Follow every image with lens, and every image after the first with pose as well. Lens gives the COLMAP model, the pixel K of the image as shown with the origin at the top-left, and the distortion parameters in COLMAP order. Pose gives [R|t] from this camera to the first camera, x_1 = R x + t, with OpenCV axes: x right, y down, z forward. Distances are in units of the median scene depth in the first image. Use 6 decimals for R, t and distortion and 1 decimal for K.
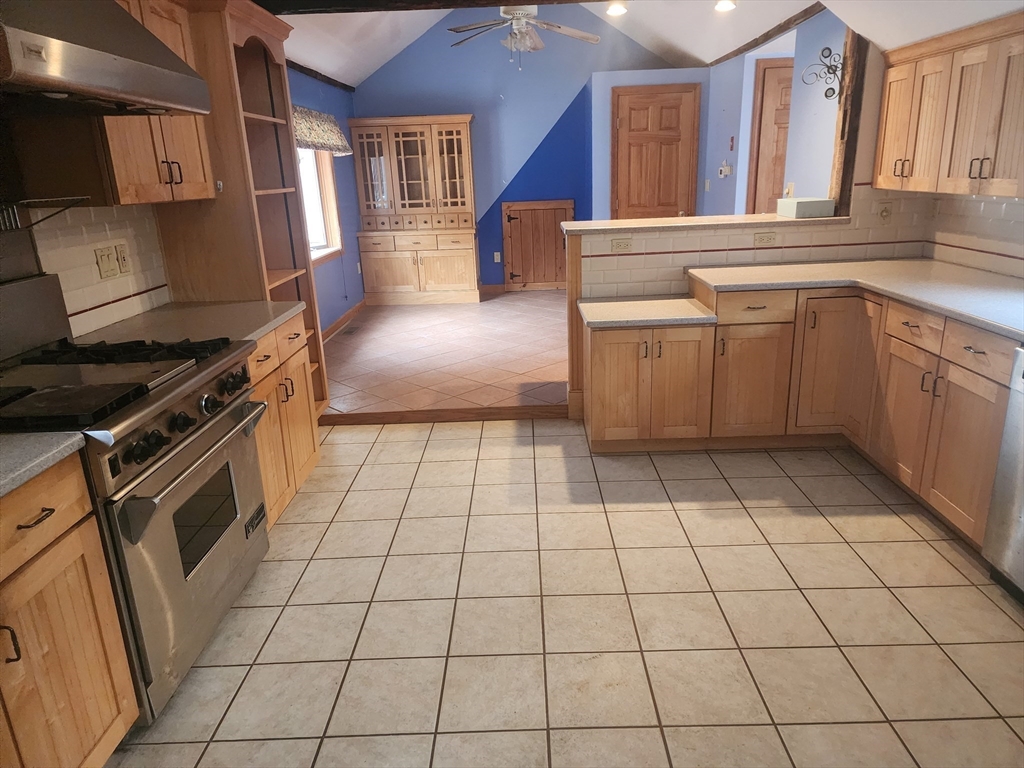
lens RADIAL K [[681.0, 0, 520.2], [0, 681.0, 380.4], [0, 0, 1]] dist [0.087052, -0.084657]
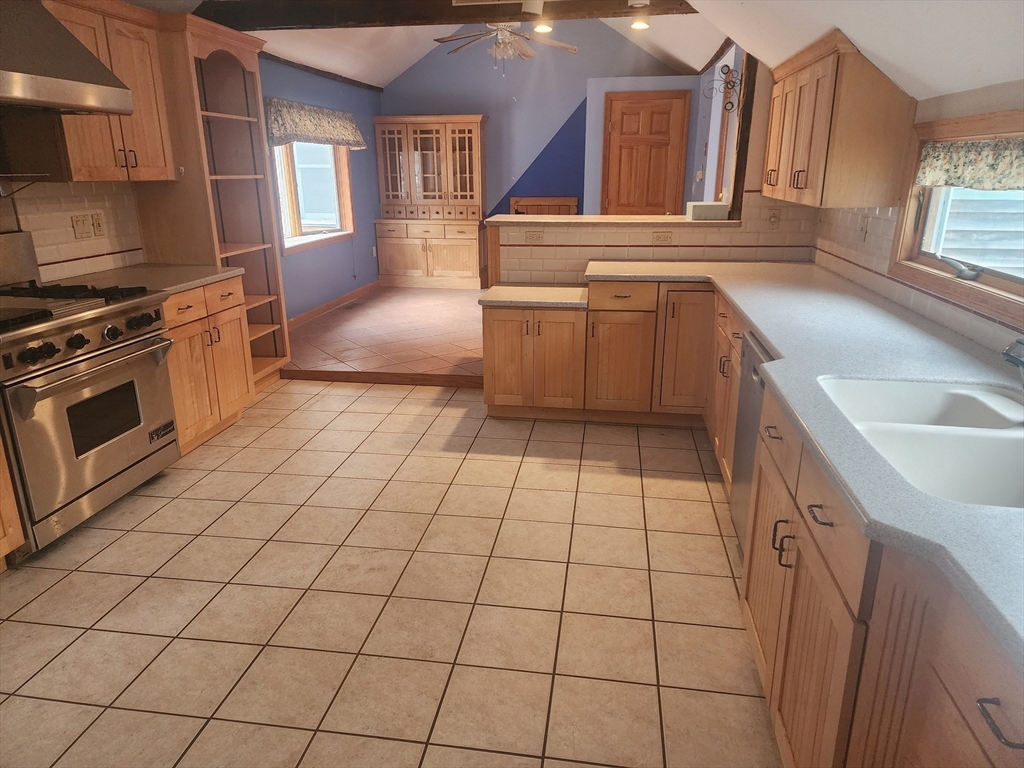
lens RADIAL K [[678.7, 0, 512.0], [0, 678.7, 384.0], [0, 0, 1]] dist [0.088453, -0.088464]
pose [[0.987959, 0.076120, -0.134695, 0.243614], [-0.074800, 0.997088, 0.014841, 0.026734], [0.135433, -0.004587, 0.990776, -0.105587]]
